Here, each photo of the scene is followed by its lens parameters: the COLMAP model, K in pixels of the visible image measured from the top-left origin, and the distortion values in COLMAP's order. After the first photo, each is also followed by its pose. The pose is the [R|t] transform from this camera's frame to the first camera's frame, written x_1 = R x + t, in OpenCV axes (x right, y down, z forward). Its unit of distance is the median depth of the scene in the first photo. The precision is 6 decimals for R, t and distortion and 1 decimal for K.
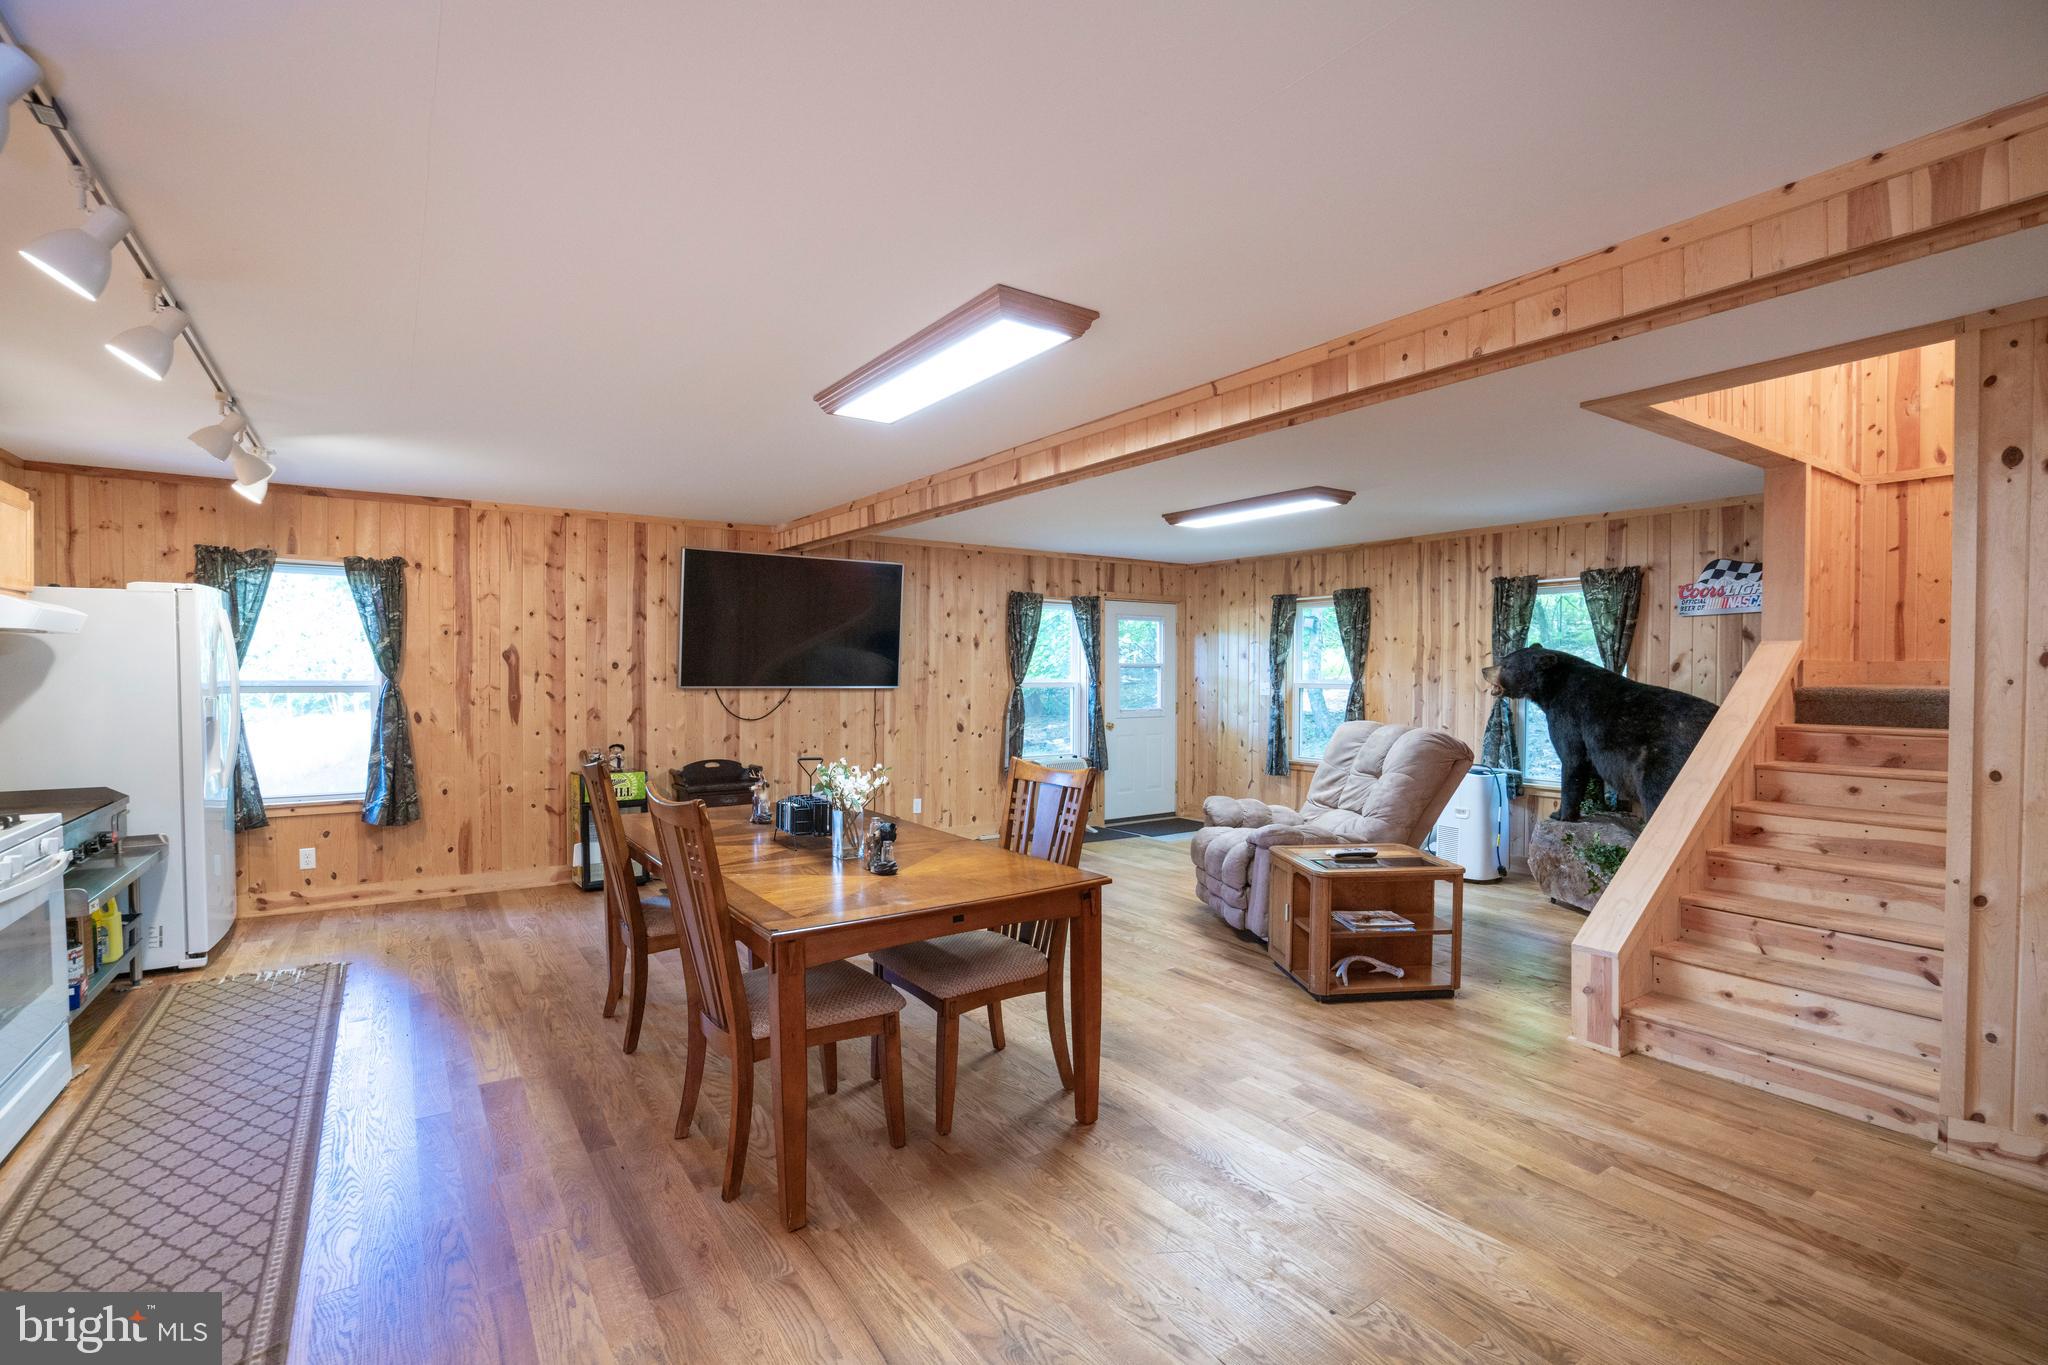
lens RADIAL K [[943.8, 0, 1019.6], [0, 943.8, 685.5], [0, 0, 1]] dist [-0.064231, 0.025433]
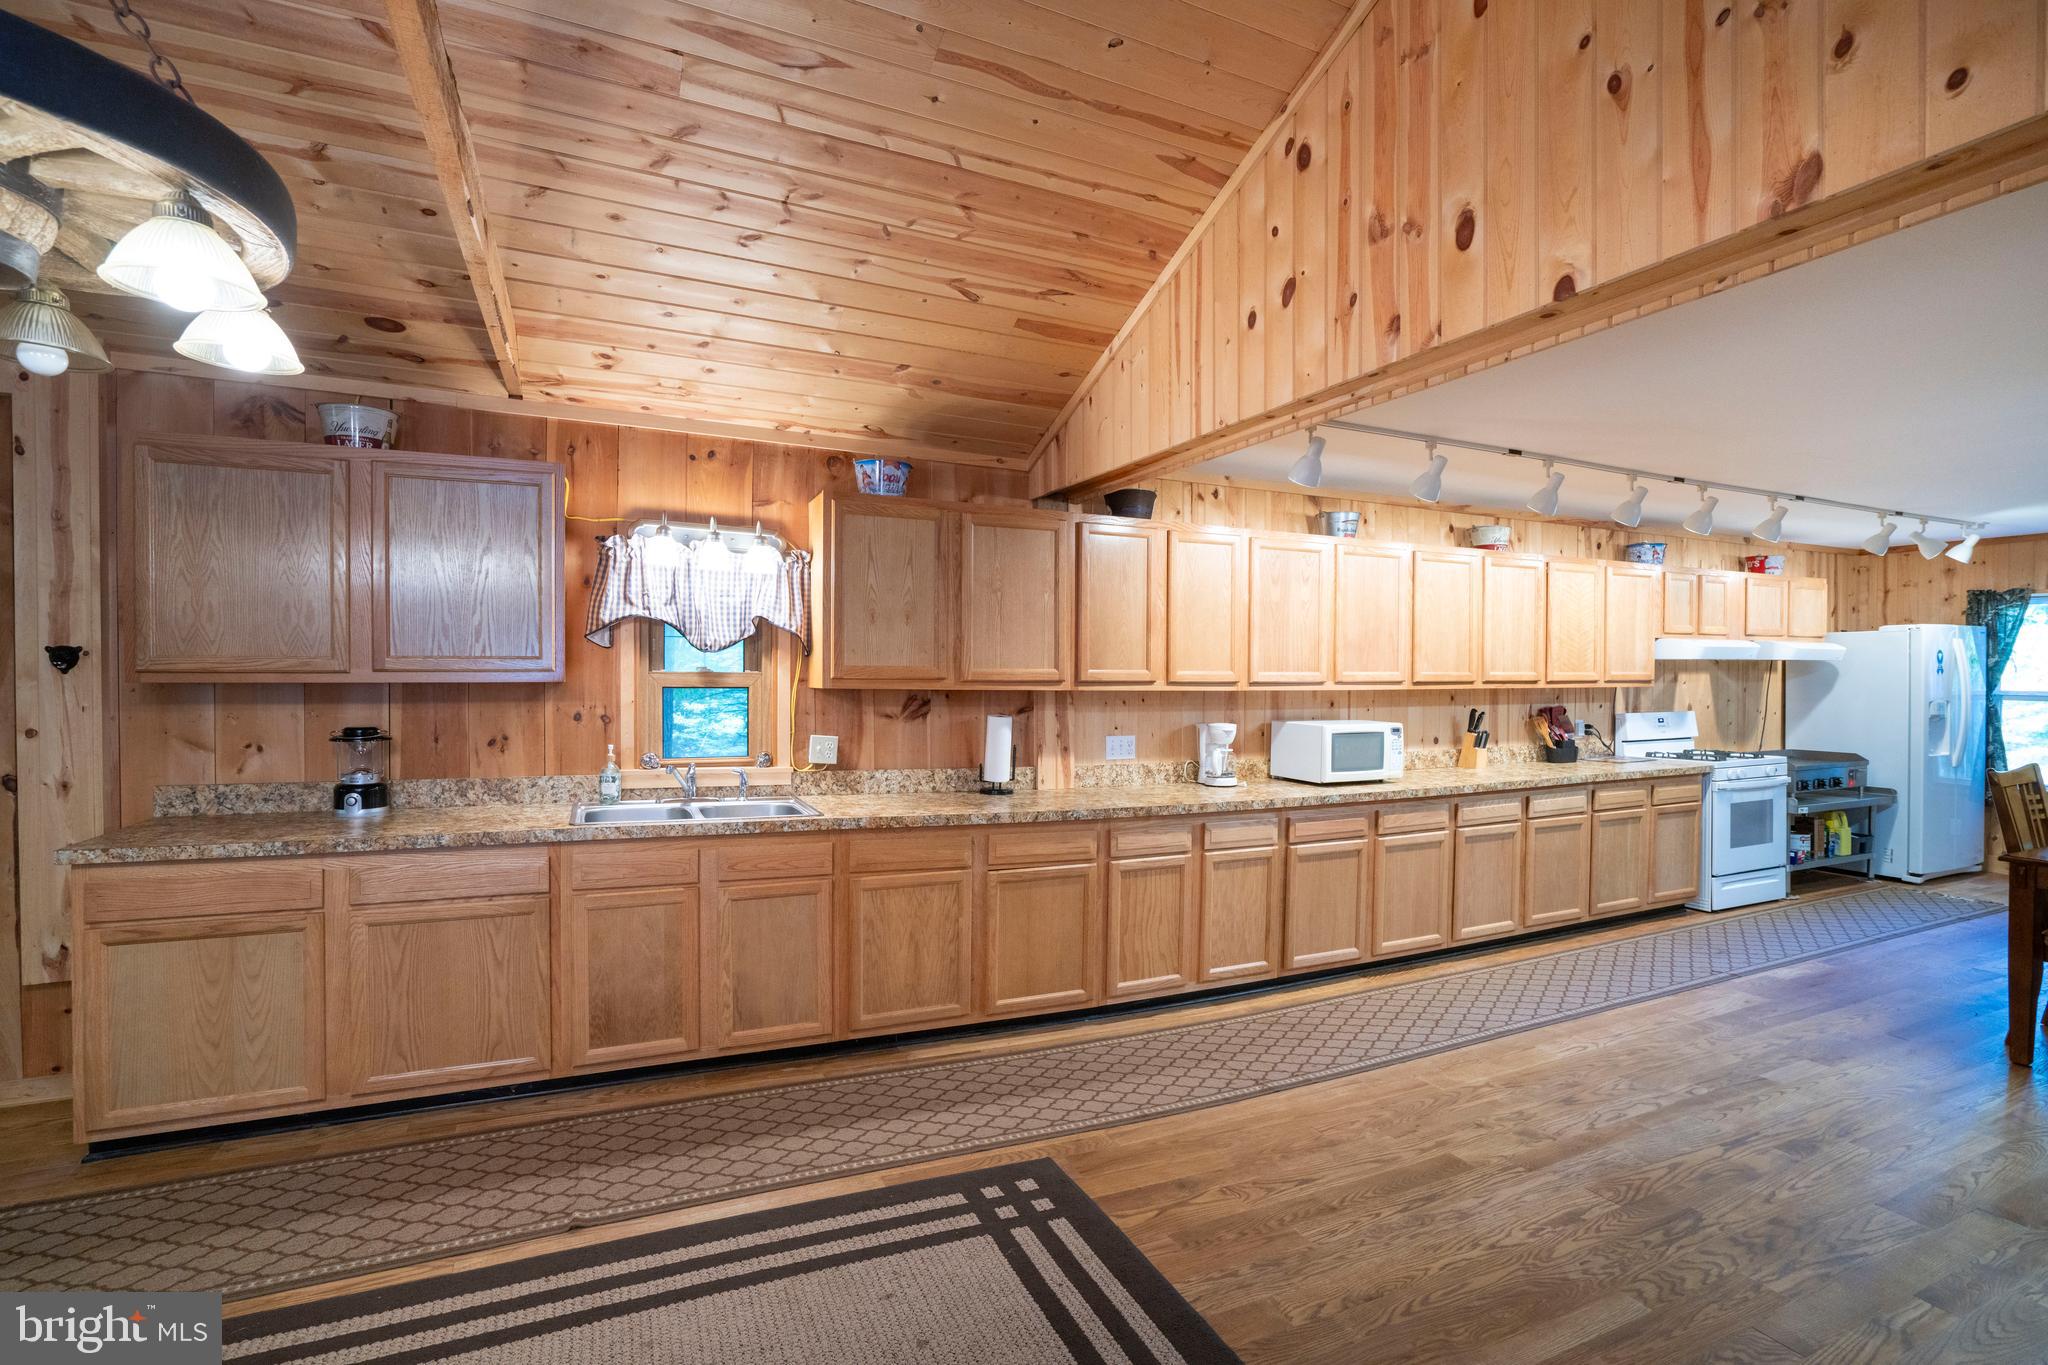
lens RADIAL K [[943.8, 0, 1019.6], [0, 943.8, 685.5], [0, 0, 1]] dist [-0.064231, 0.025433]
pose [[-0.170863, 0.010990, -0.985234, 0.709983], [-0.020182, 0.999689, 0.014651, -0.003665], [0.985088, 0.022387, -0.170588, -0.170177]]
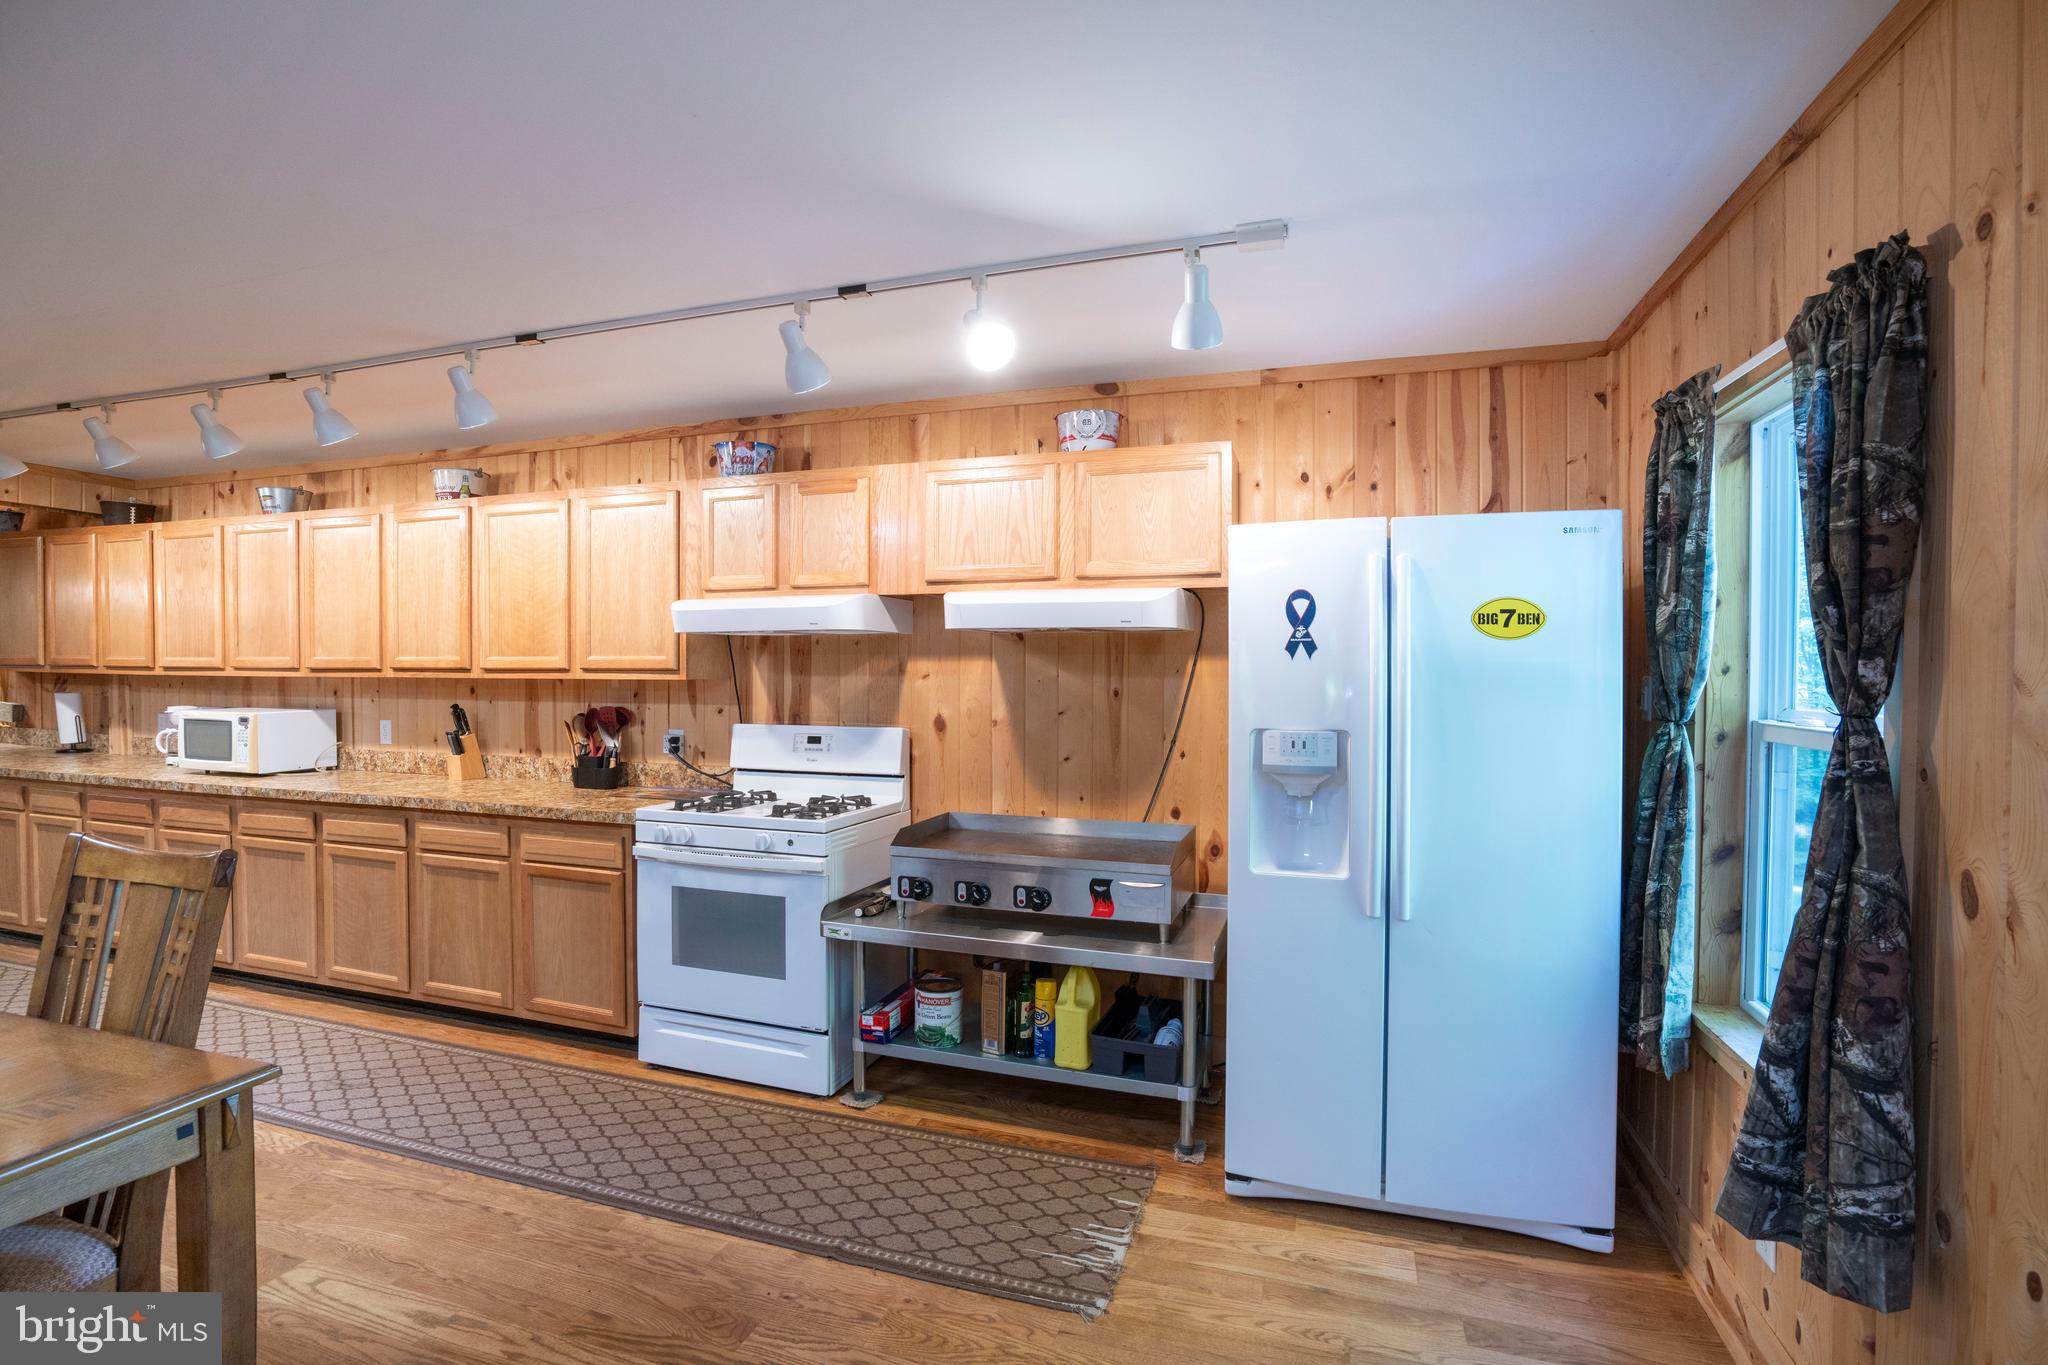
lens RADIAL K [[943.8, 0, 1019.6], [0, 943.8, 685.5], [0, 0, 1]] dist [-0.064231, 0.025433]
pose [[-0.789626, 0.001732, -0.613586, -0.387609], [-0.019327, 0.999430, 0.027693, -0.022833], [0.613284, 0.033726, -0.789142, 1.220427]]
